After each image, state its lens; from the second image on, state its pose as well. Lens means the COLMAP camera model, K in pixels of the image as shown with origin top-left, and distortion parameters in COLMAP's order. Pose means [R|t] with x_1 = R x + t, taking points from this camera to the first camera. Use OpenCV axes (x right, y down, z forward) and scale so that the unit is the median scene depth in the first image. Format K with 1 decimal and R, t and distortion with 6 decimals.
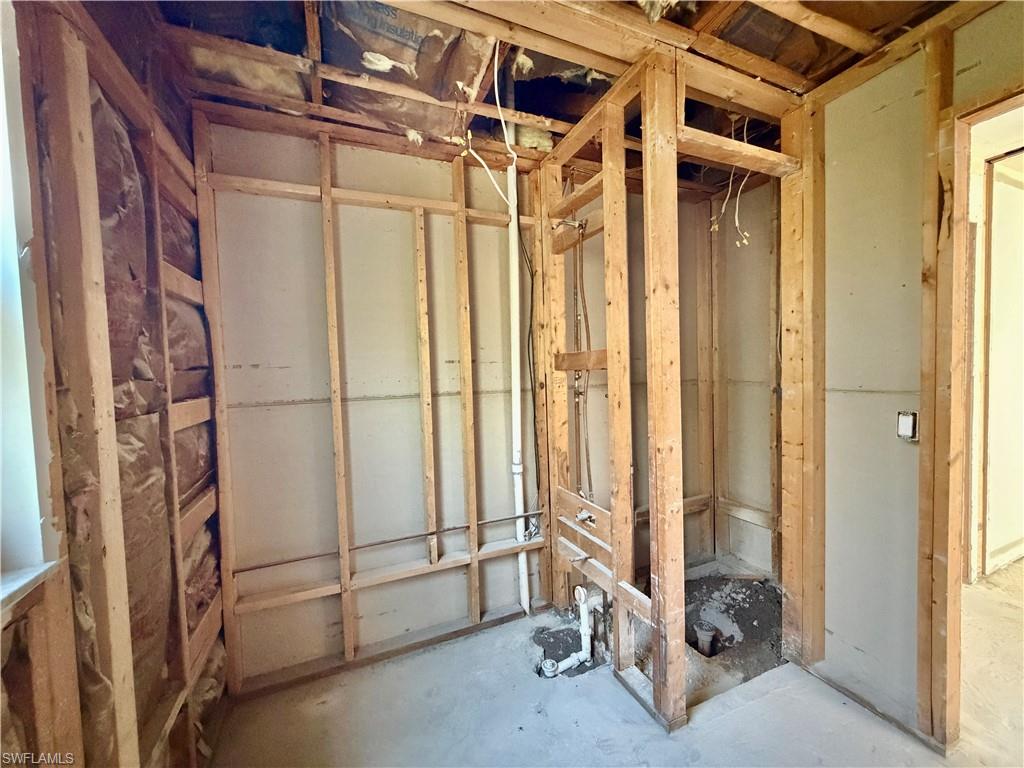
lens RADIAL K [[404.6, 0, 509.3], [0, 404.6, 389.0], [0, 0, 1]] dist [-0.000416, -0.000009]
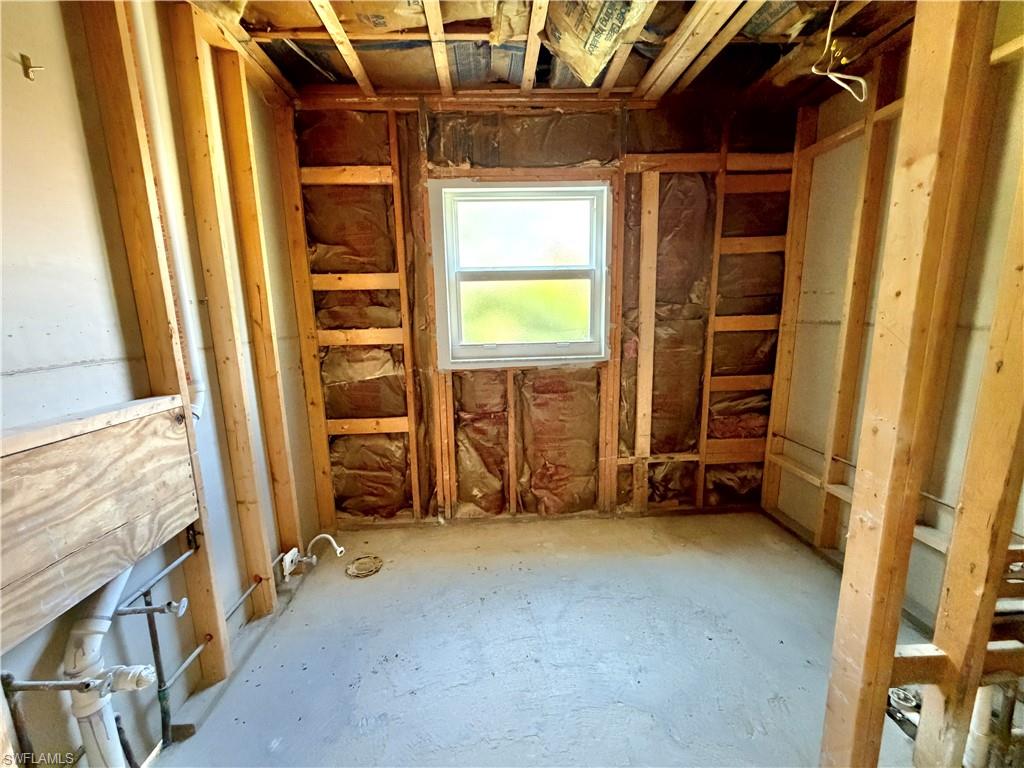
lens RADIAL K [[404.6, 0, 507.2], [0, 404.6, 381.5], [0, 0, 1]] dist [-0.000416, -0.000009]
pose [[-0.347352, 0.201281, -0.915878, 1.179821], [-0.009888, 0.975851, 0.218212, -0.062606], [0.937683, 0.084853, -0.336973, 0.660622]]
